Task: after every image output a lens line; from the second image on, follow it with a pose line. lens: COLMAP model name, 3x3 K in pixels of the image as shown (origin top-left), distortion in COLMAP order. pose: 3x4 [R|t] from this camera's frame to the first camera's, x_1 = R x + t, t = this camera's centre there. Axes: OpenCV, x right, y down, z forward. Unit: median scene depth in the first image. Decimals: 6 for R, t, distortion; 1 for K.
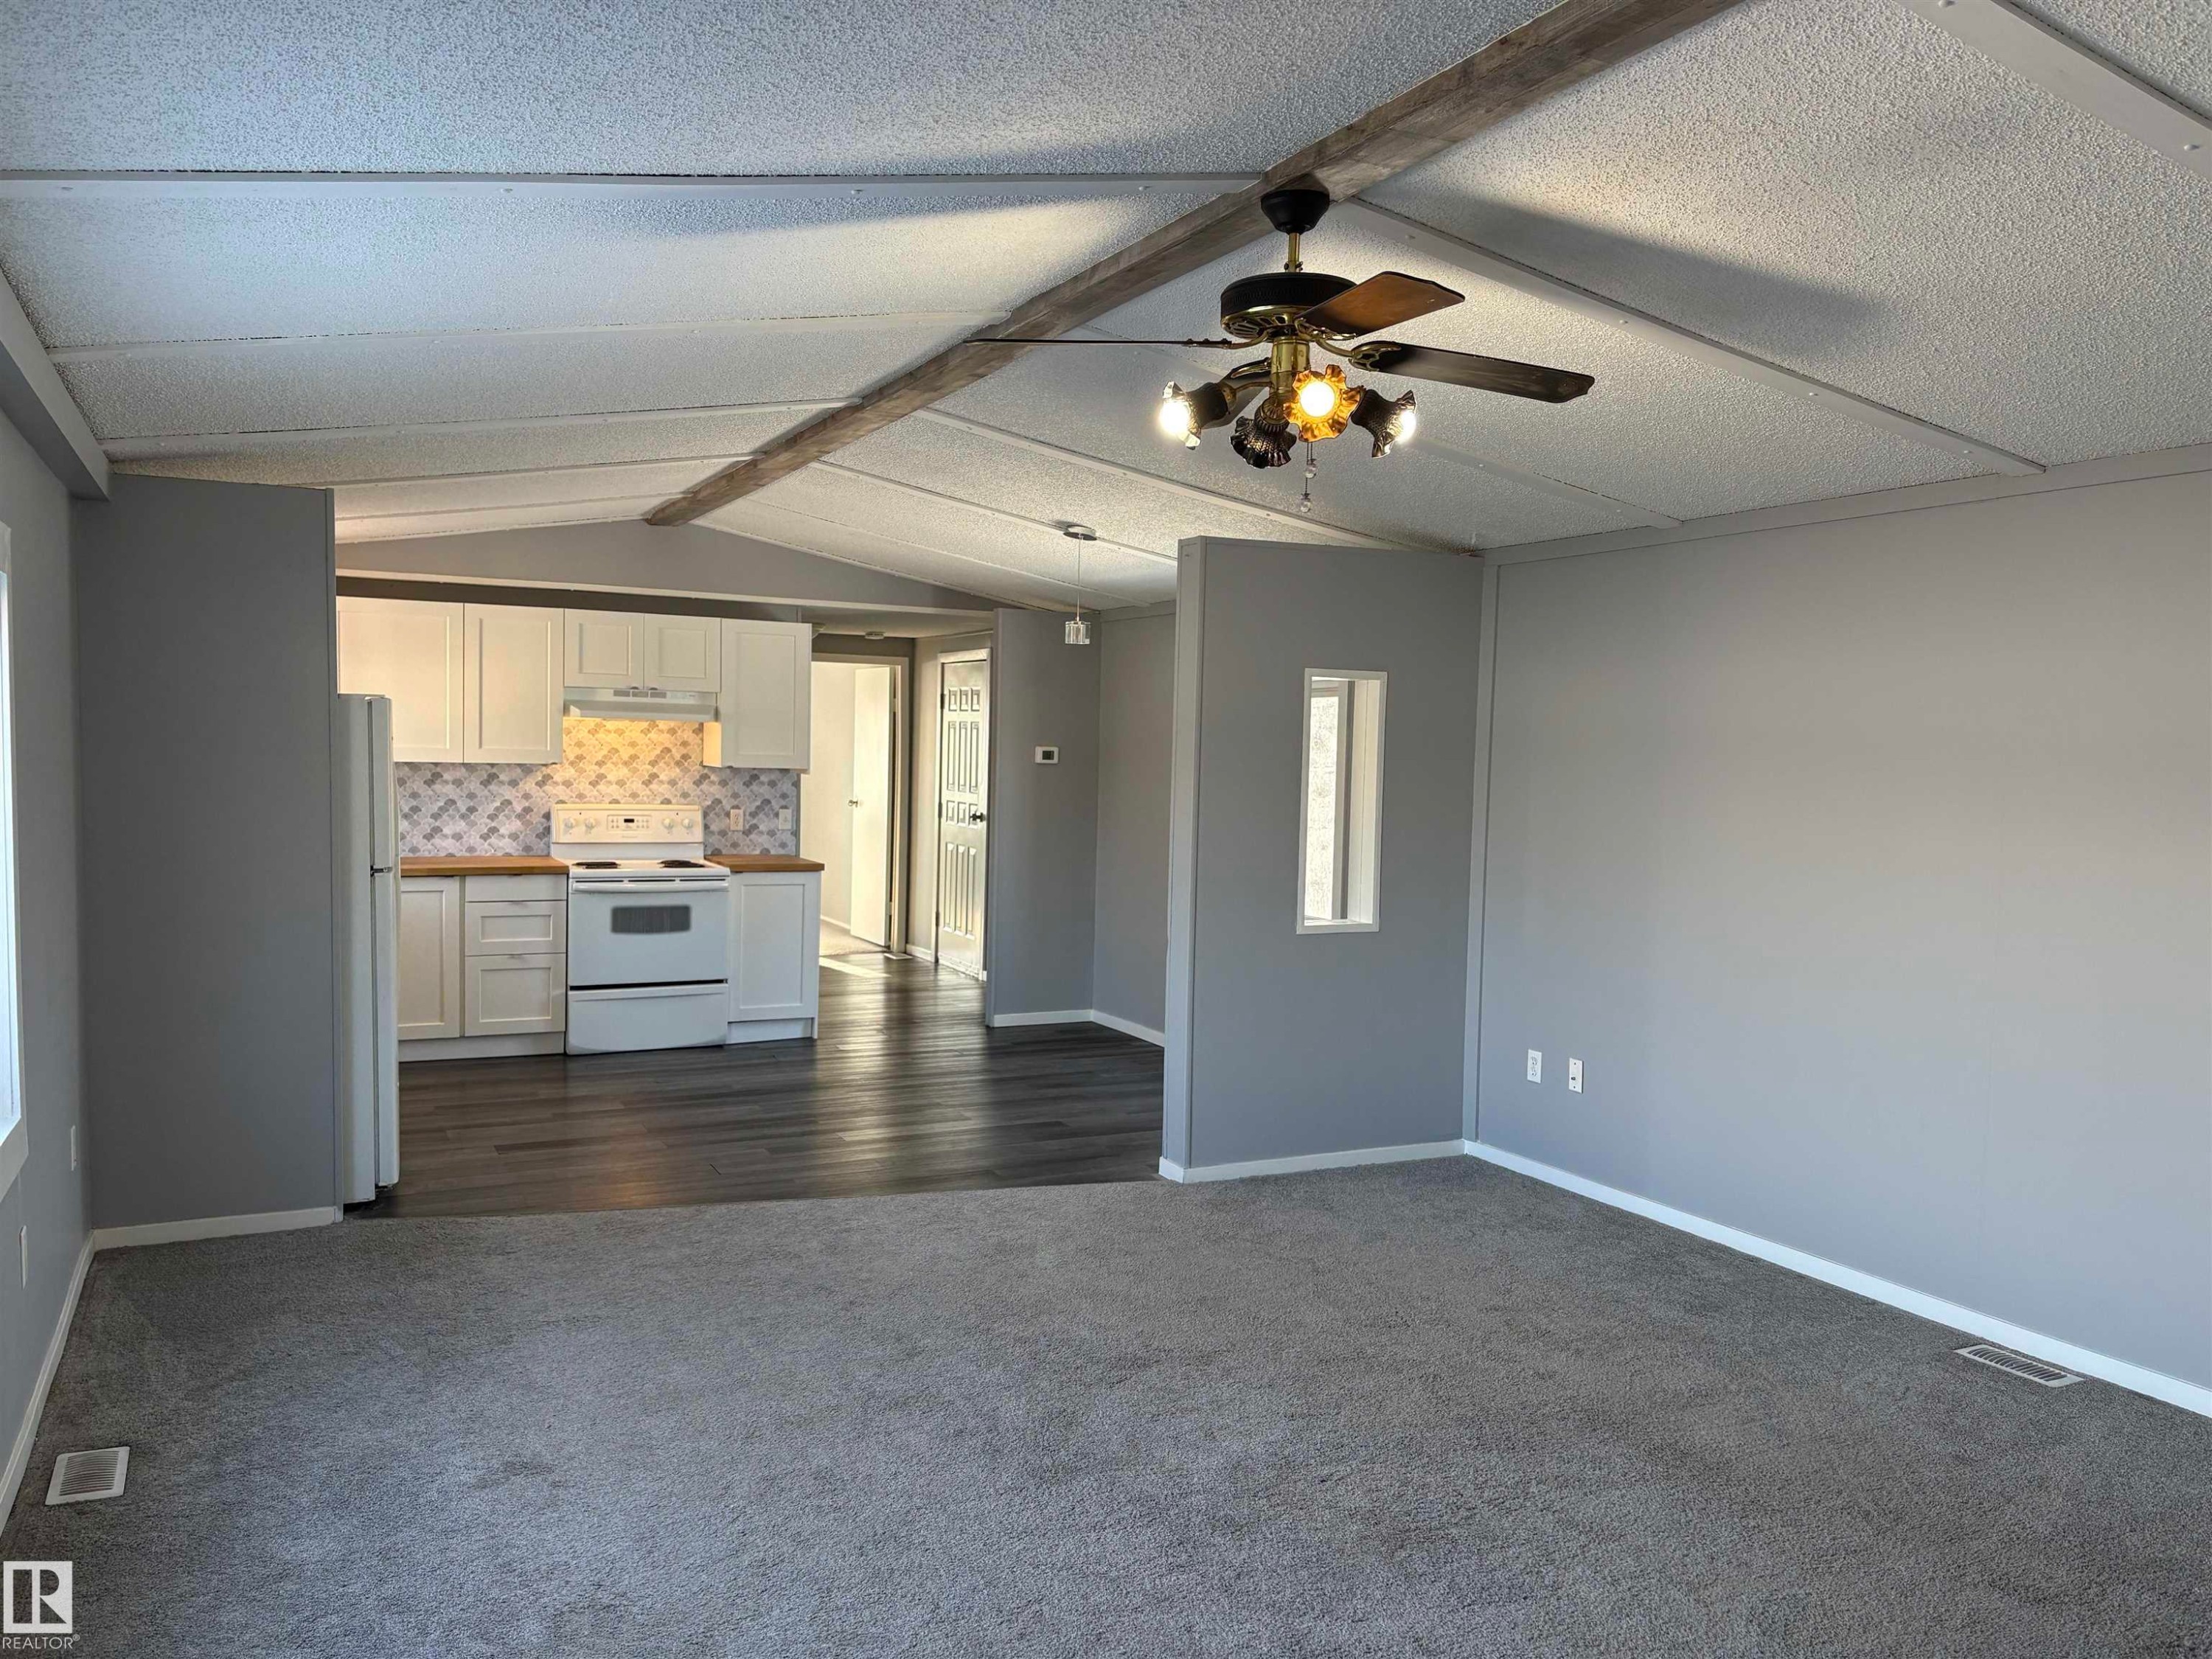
lens RADIAL K [[1663.9, 0, 1095.7], [0, 1663.9, 842.1], [0, 0, 1]] dist [0.086266, -0.096512]
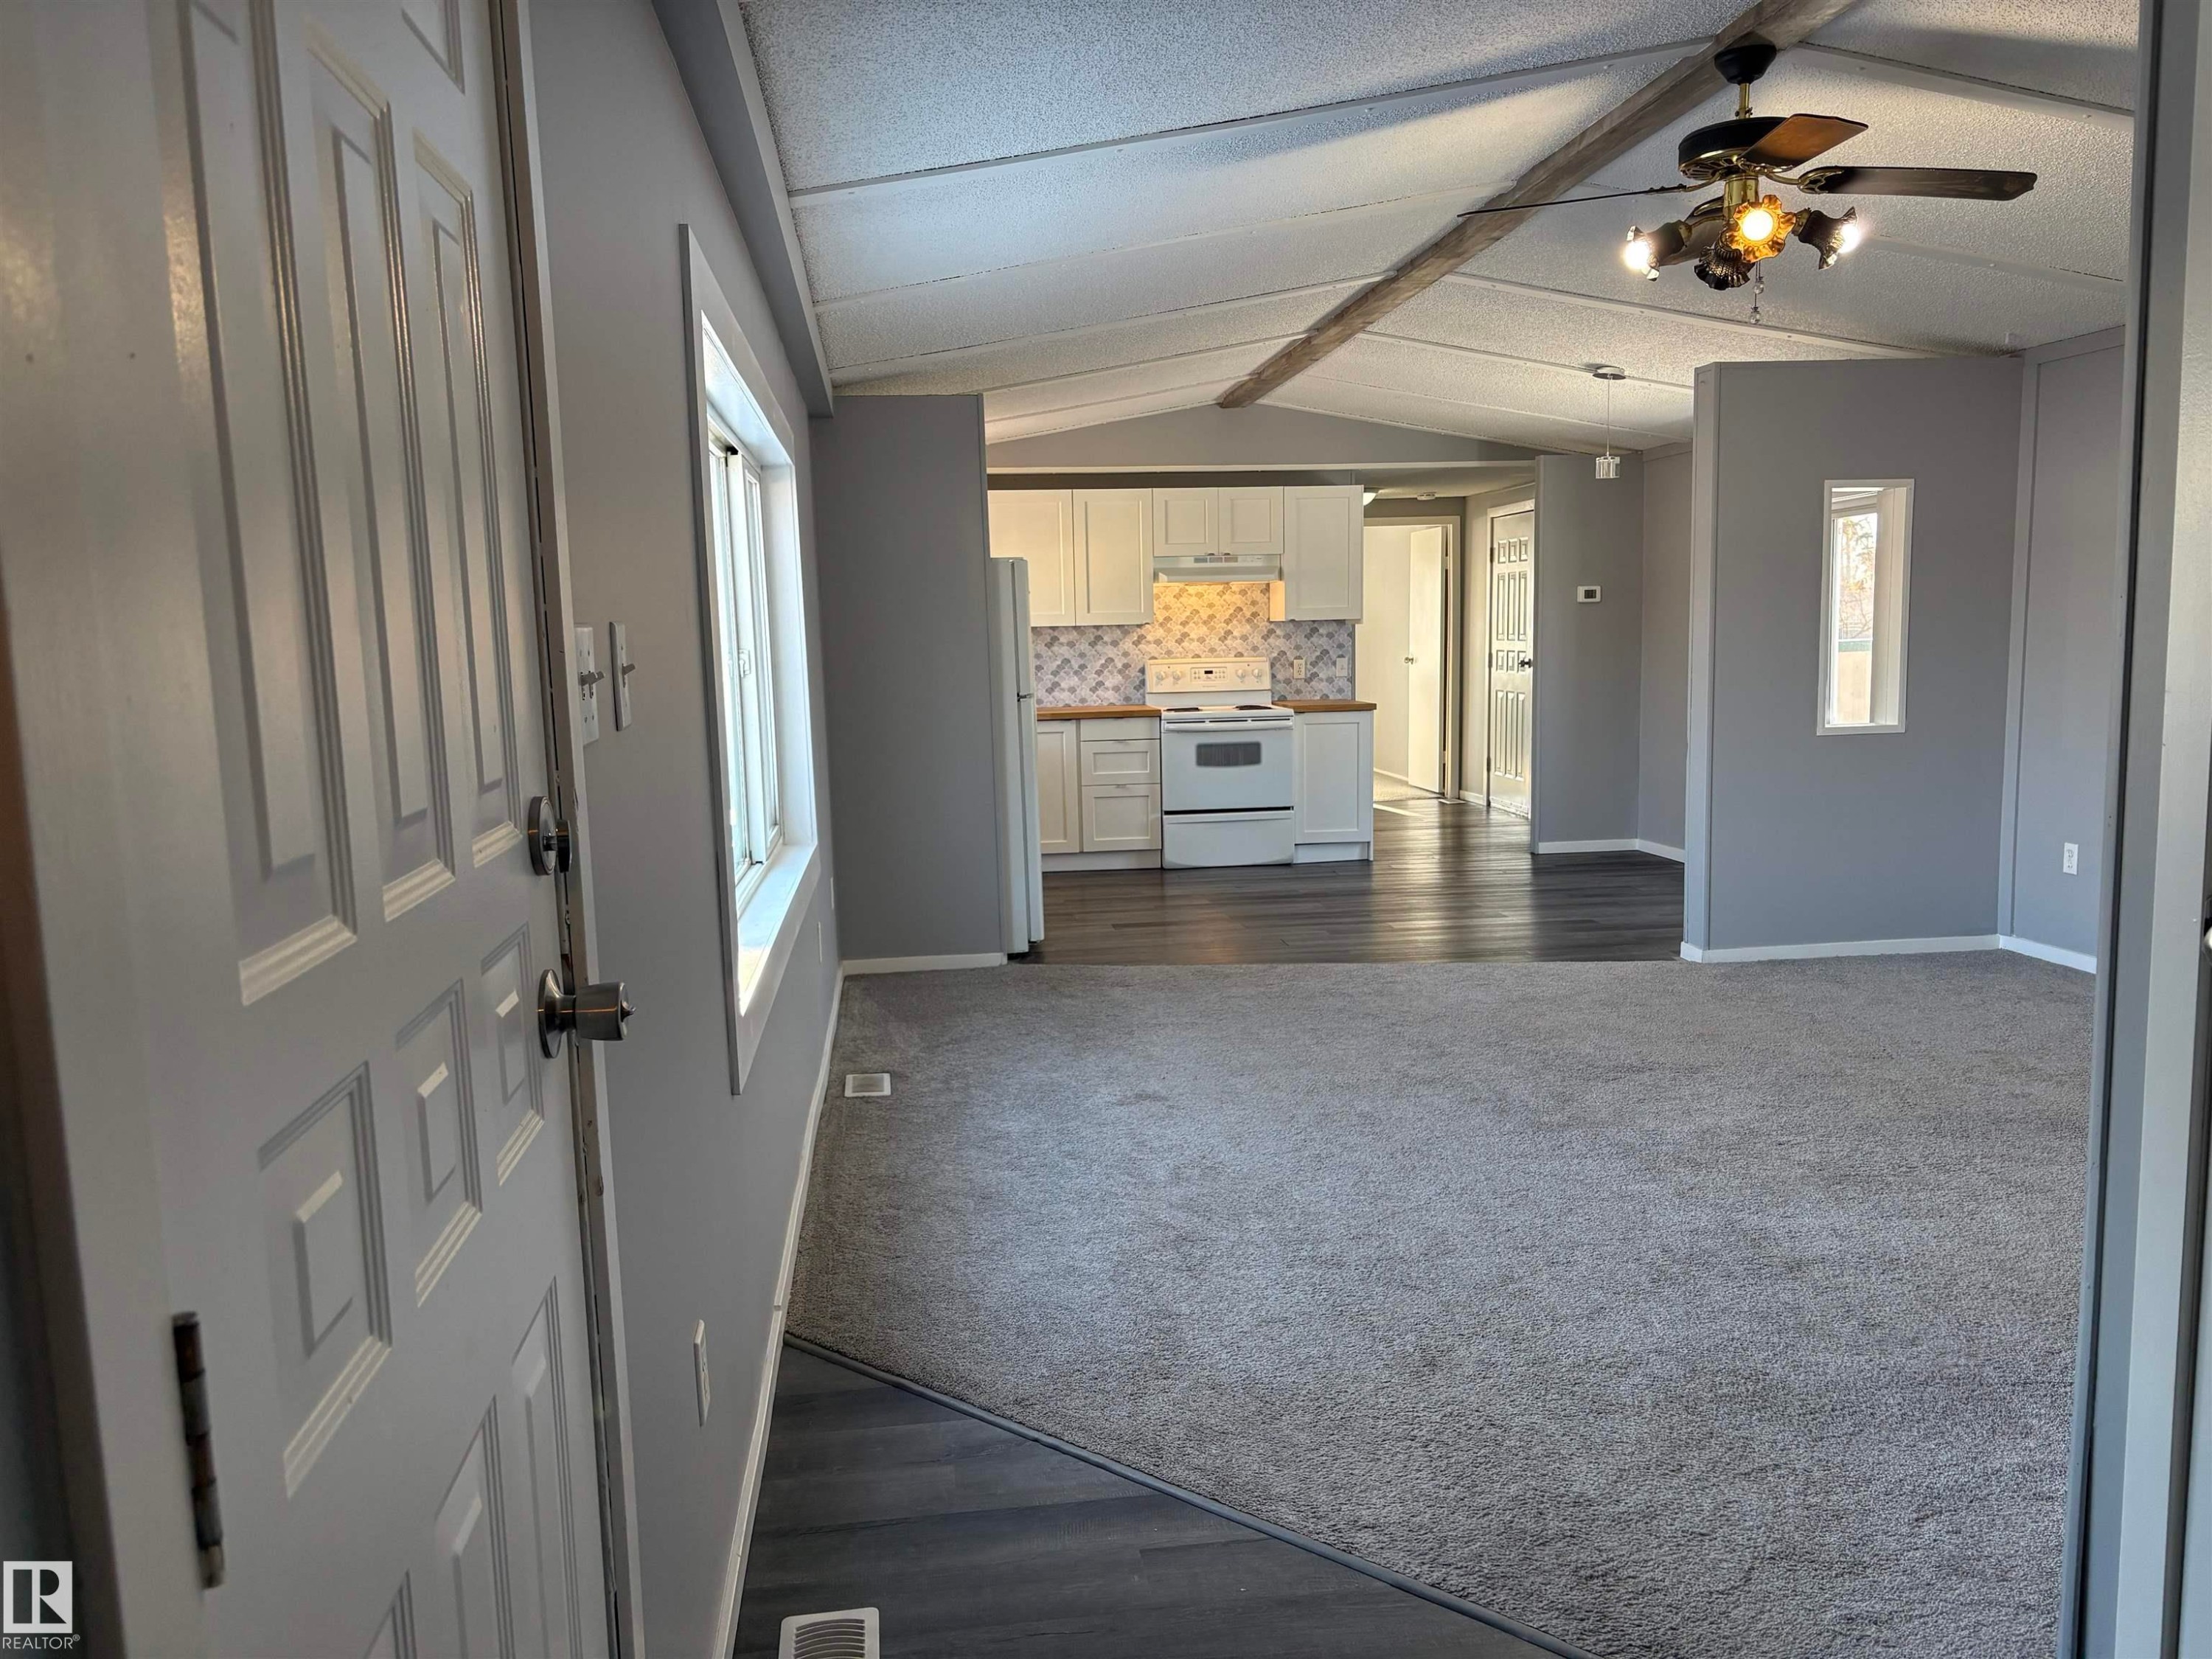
lens RADIAL K [[1663.9, 0, 1118.1], [0, 1663.9, 841.8], [0, 0, 1]] dist [0.086266, -0.096512]
pose [[0.946950, -0.004326, -0.321351, 0.037657], [0.025501, 0.997768, 0.061715, 0.038907], [0.320367, -0.066636, 0.944947, -0.138571]]
